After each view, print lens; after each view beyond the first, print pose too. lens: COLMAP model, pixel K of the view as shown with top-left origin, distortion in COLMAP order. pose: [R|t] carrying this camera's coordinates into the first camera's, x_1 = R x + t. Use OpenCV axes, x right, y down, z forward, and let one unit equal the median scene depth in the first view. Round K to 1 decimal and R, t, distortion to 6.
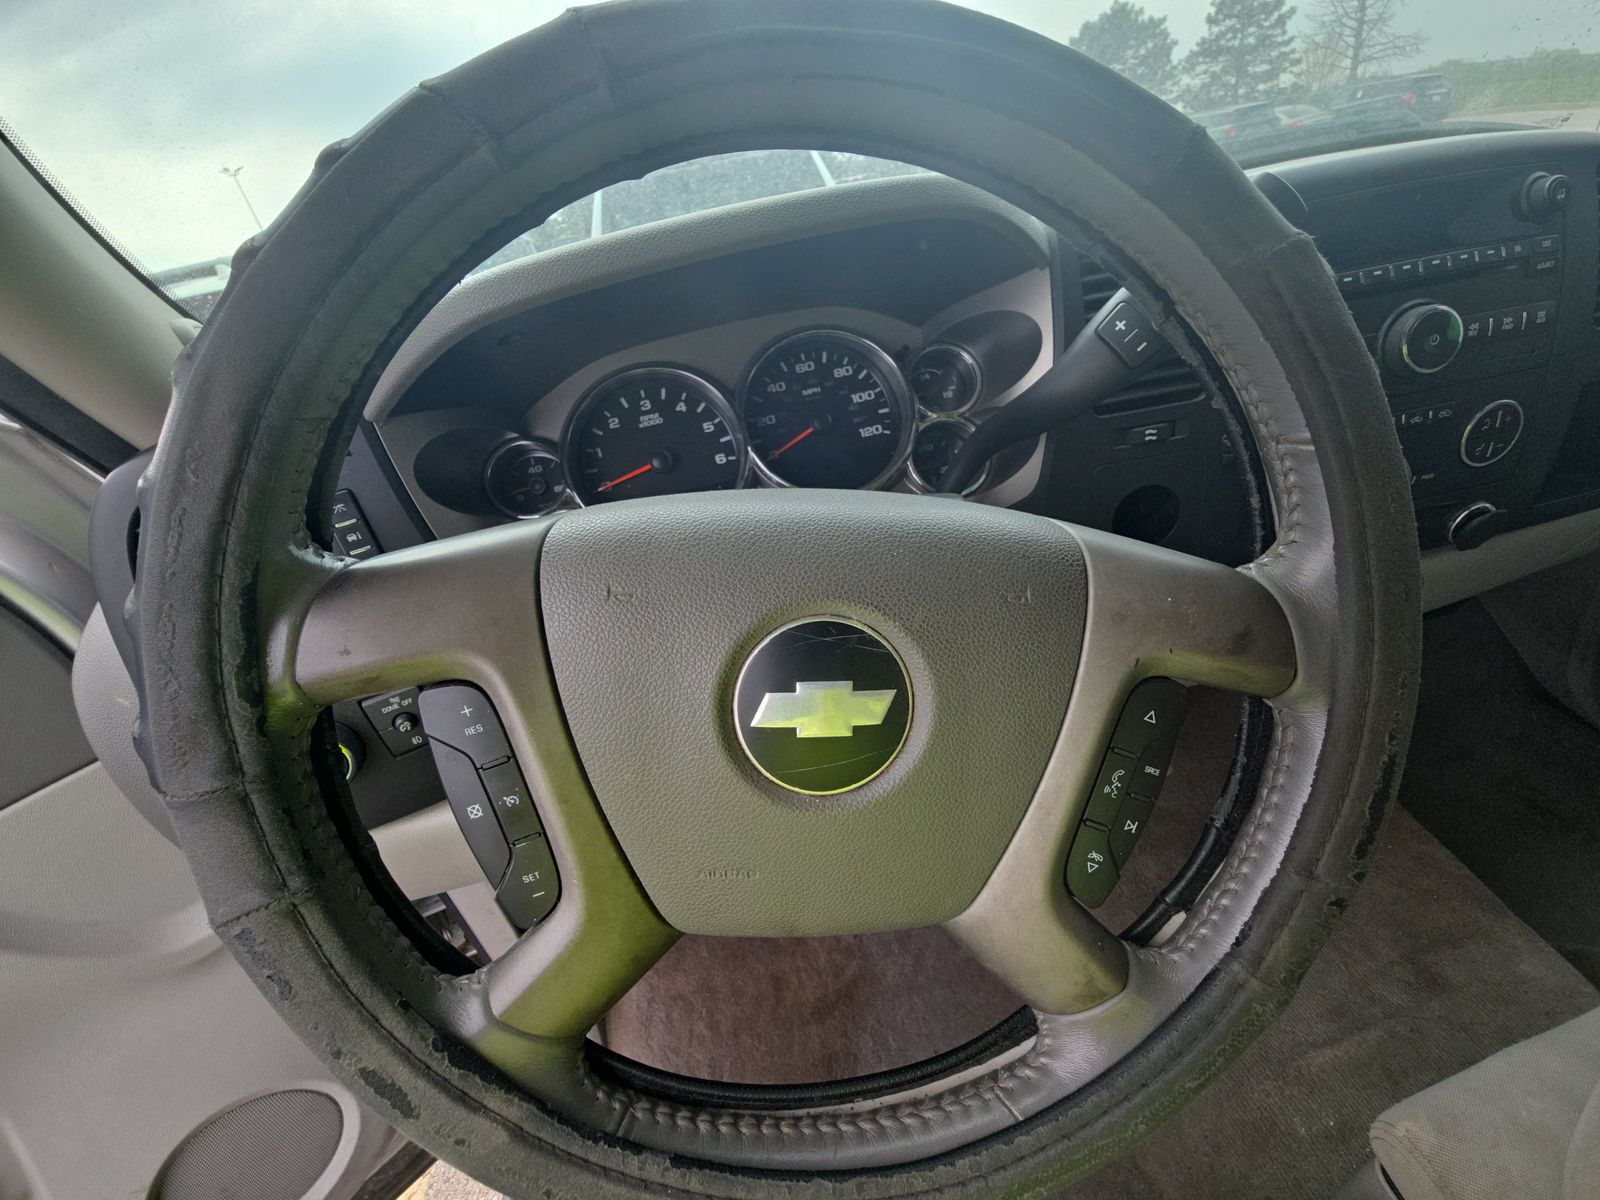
lens RADIAL K [[635.4, 0, 801.3], [0, 635.4, 606.4], [0, 0, 1]] dist [-0.000111, -0.011183]
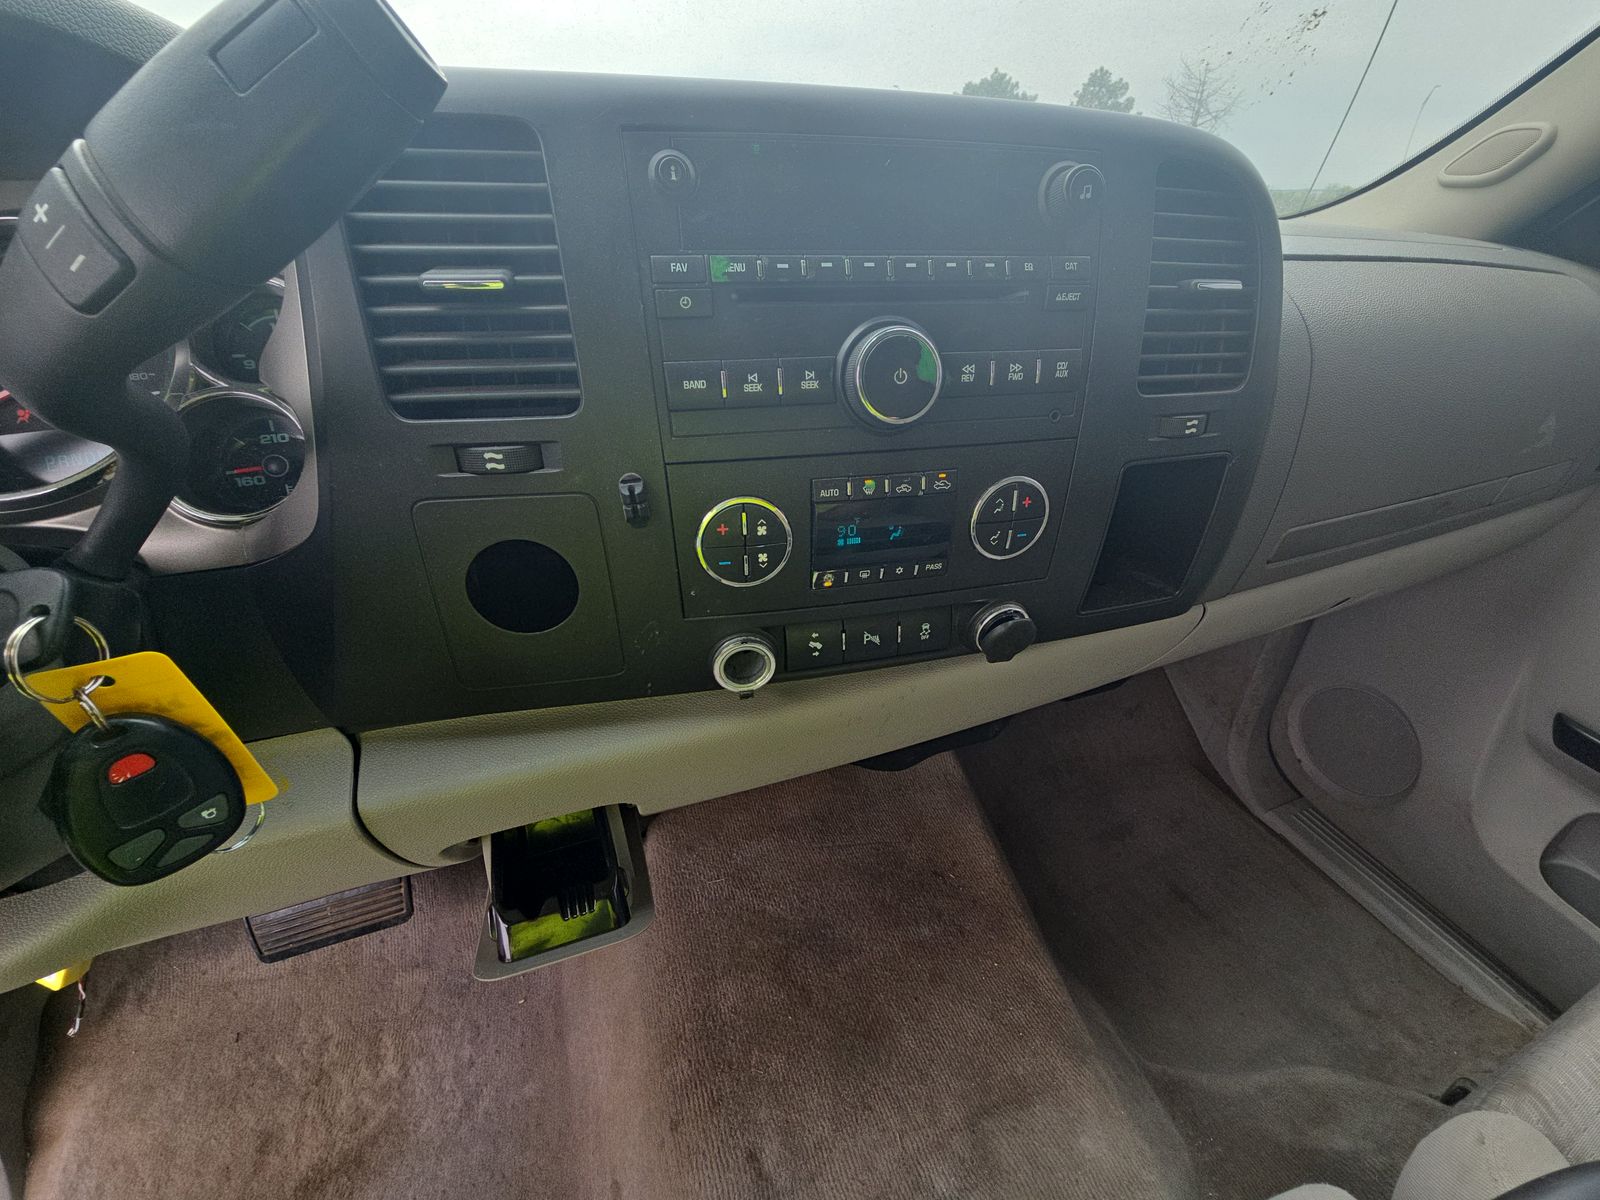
lens RADIAL K [[645.8, 0, 800.0], [0, 645.8, 600.0], [0, 0, 1]] dist [0.000813, -0.012185]
pose [[0.968712, 0.087963, 0.232076, 0.668988], [-0.085270, 0.996123, -0.021630, -0.136825], [-0.233079, 0.001164, 0.972457, 0.290069]]
